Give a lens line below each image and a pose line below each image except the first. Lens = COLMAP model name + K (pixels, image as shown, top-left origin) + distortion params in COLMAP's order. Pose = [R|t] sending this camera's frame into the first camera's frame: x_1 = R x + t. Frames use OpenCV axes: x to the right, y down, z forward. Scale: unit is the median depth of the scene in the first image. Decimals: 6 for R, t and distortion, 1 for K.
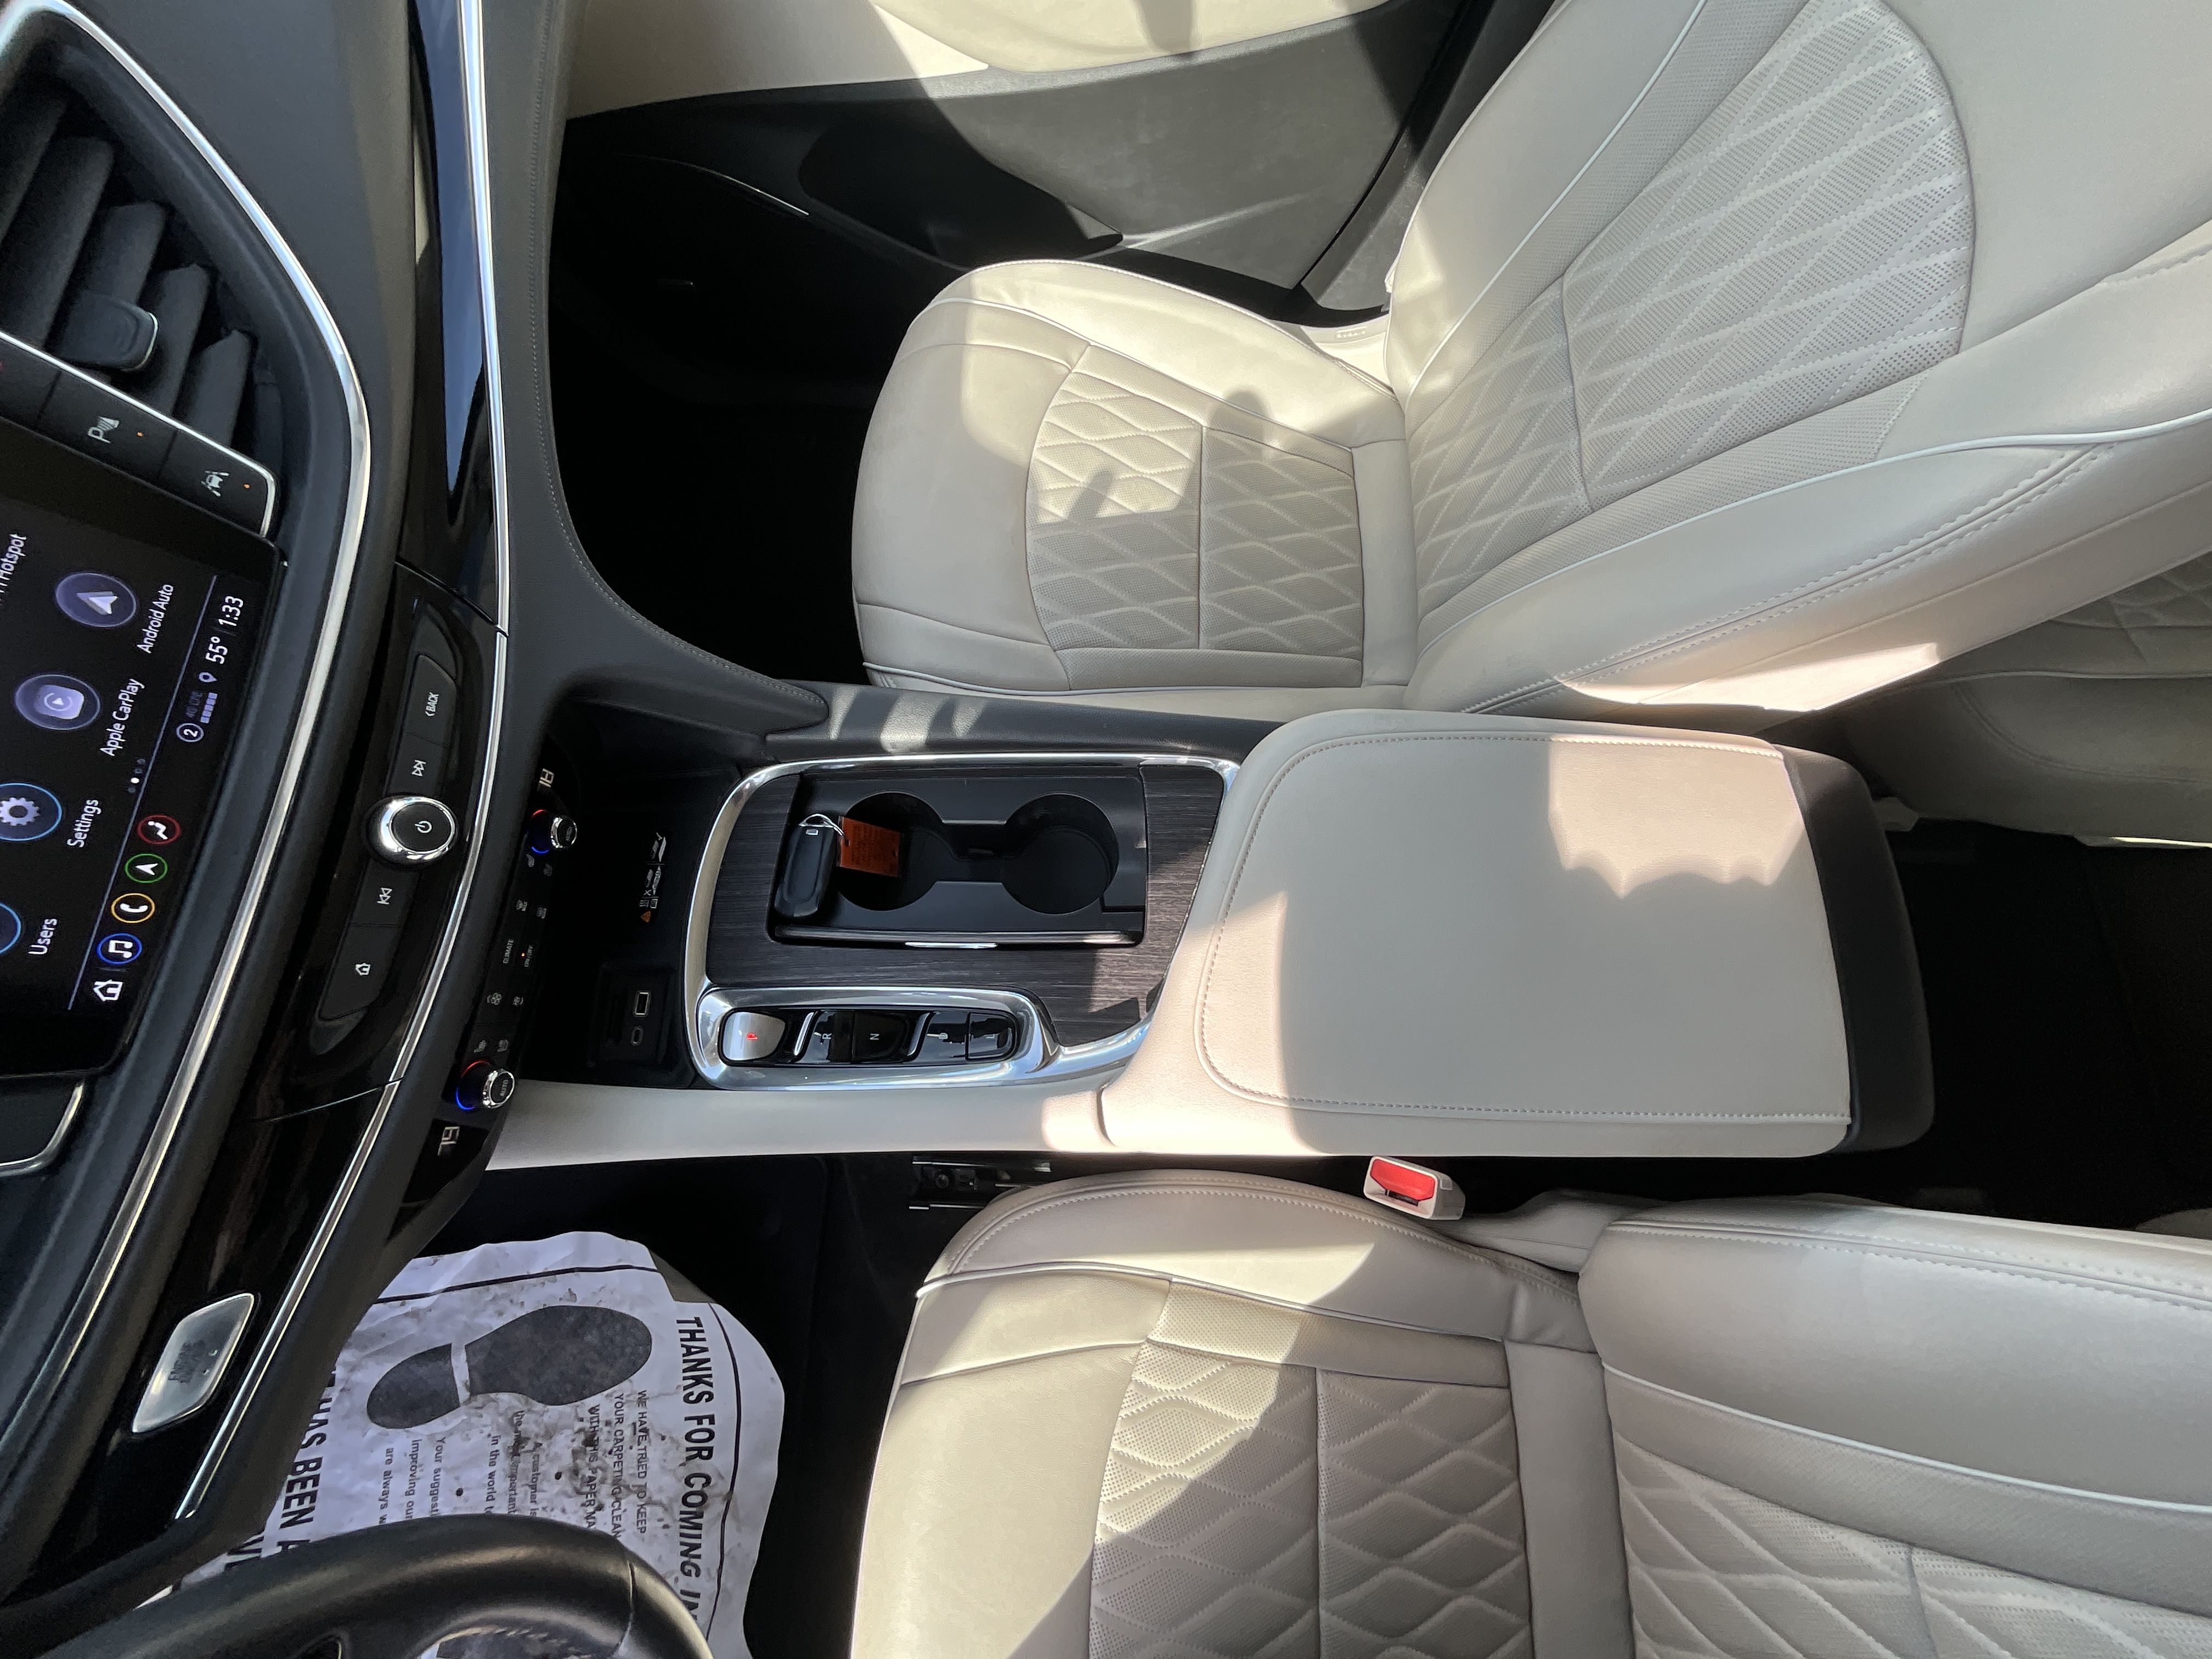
lens RADIAL K [[889.1, 0, 1106.0], [0, 889.1, 829.7], [0, 0, 1]] dist [0.004128, -0.001239]
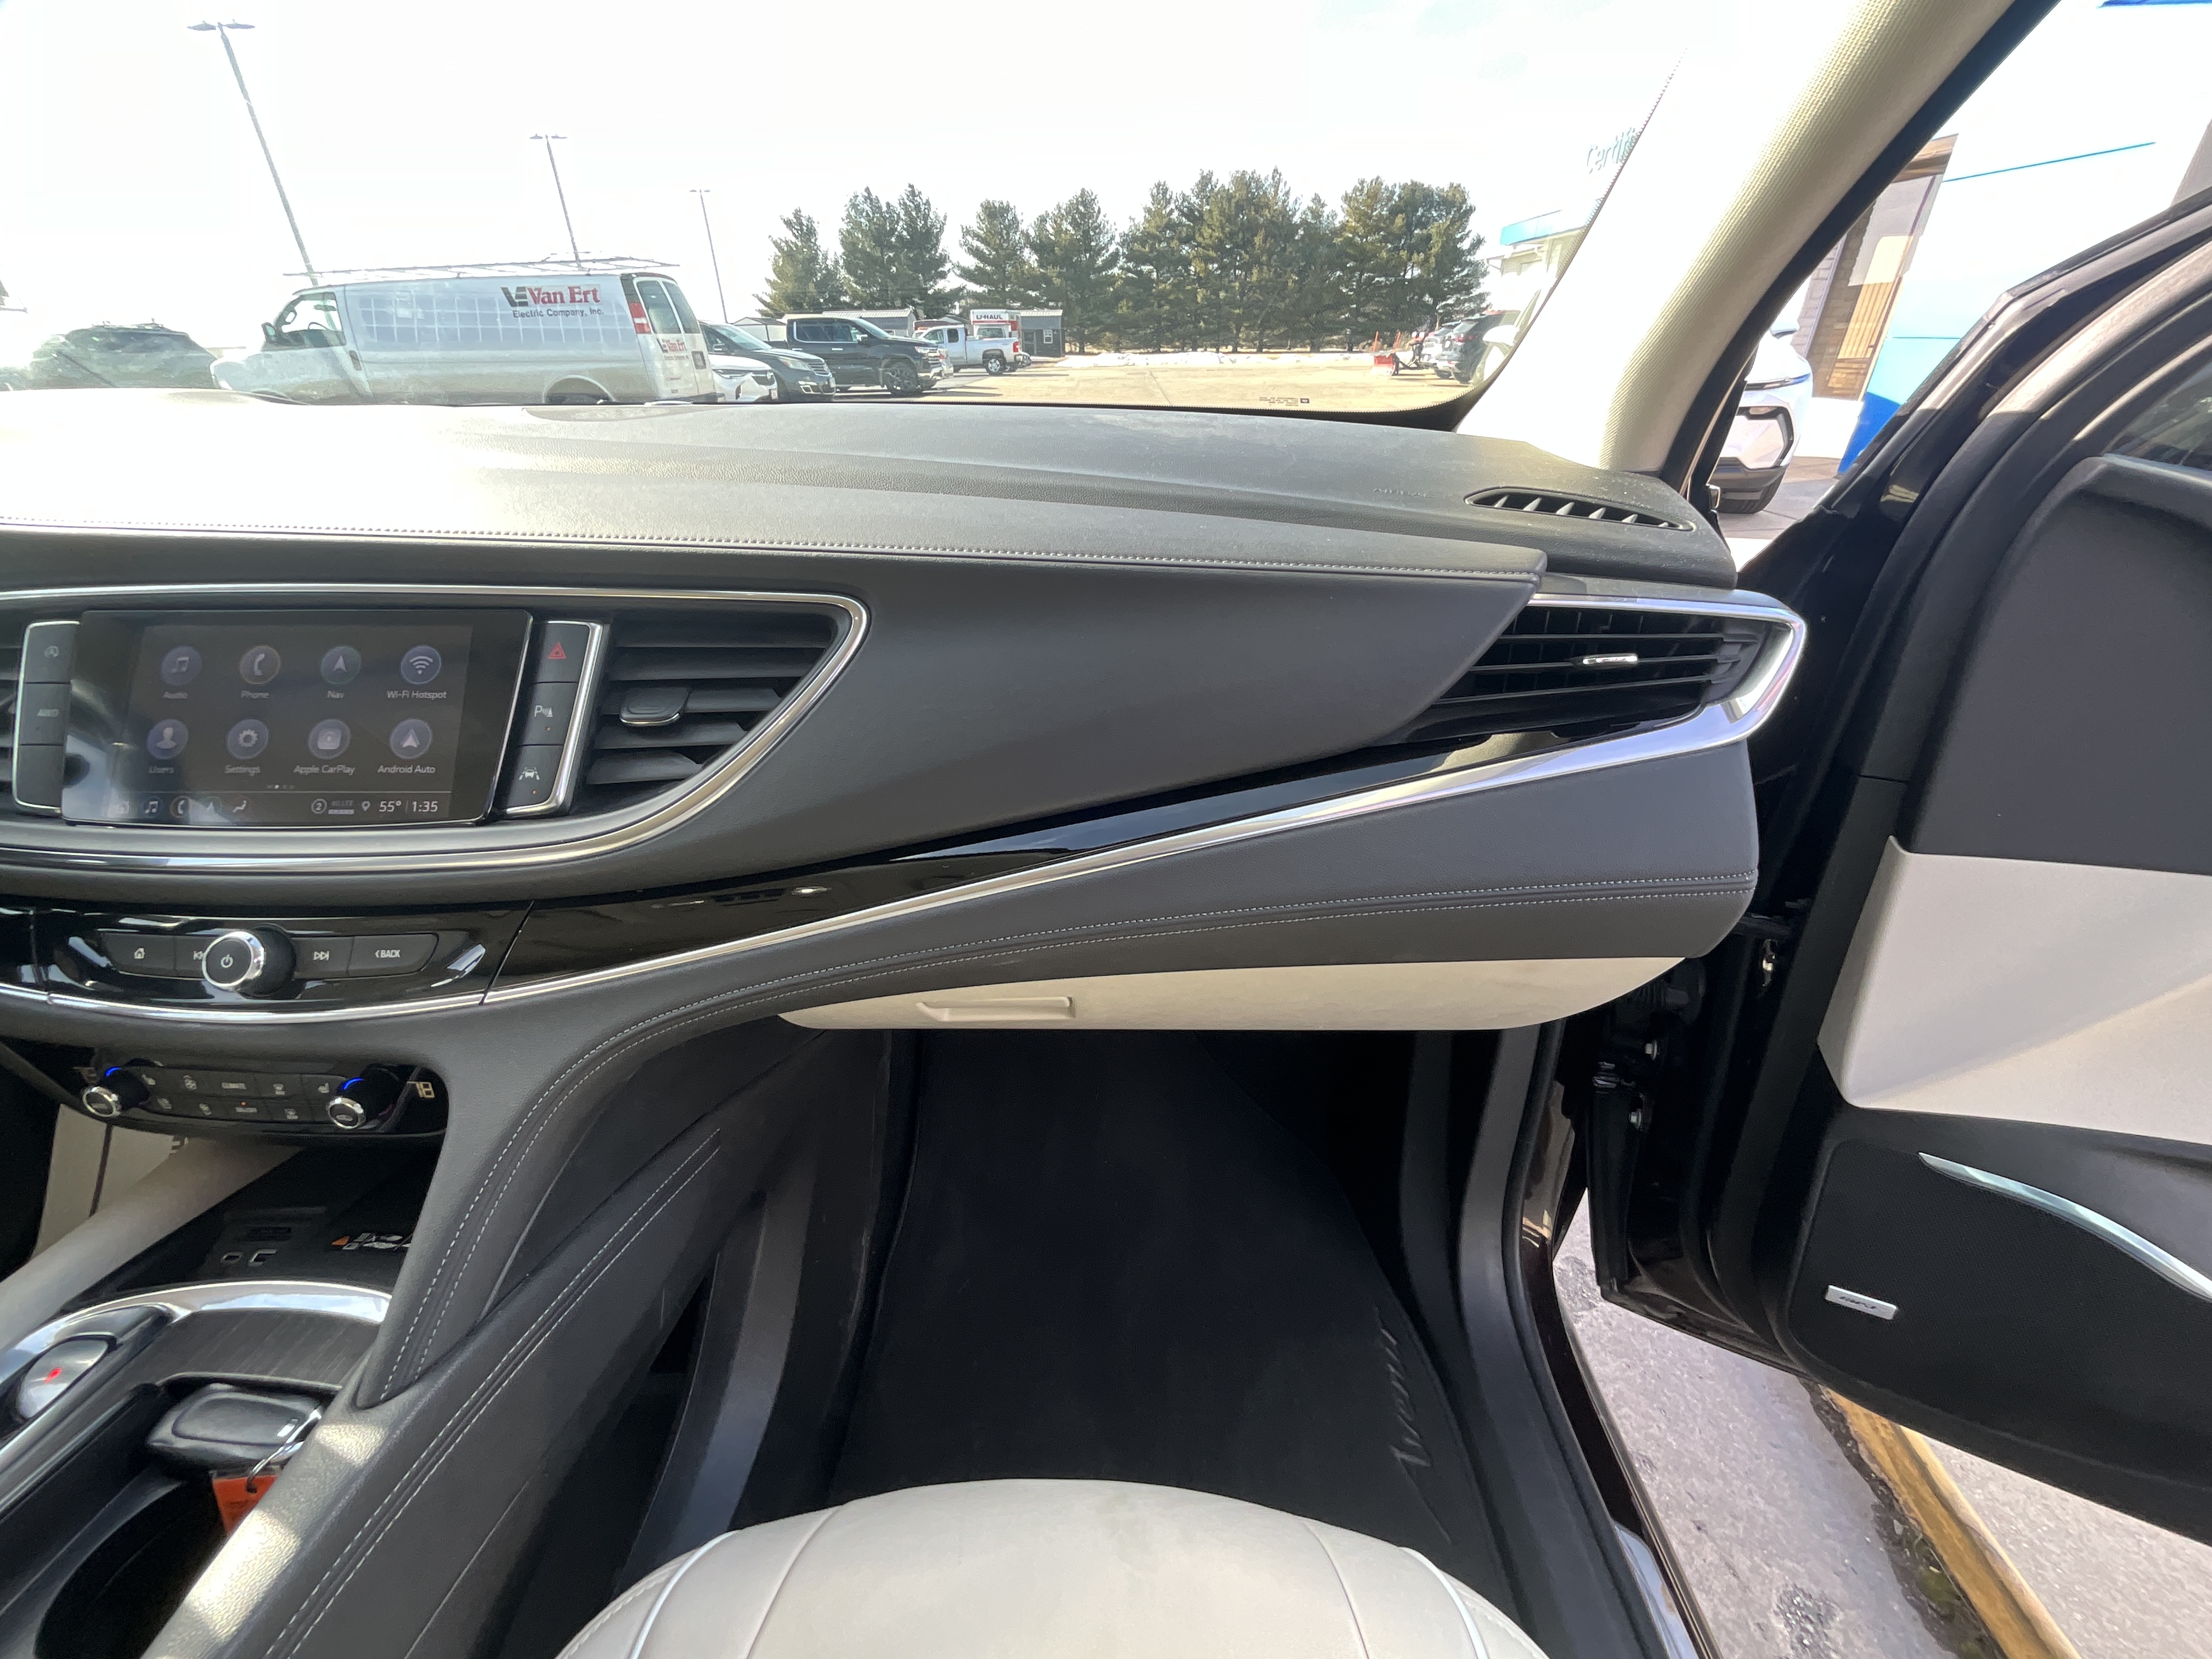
lens RADIAL K [[889.1, 0, 1098.3], [0, 889.1, 825.4], [0, 0, 1]] dist [0.004128, -0.001239]
pose [[0.012219, 0.448585, -0.893656, 0.066877], [-0.959719, 0.256144, 0.115453, -0.631218], [0.280695, 0.856249, 0.433646, 0.374721]]
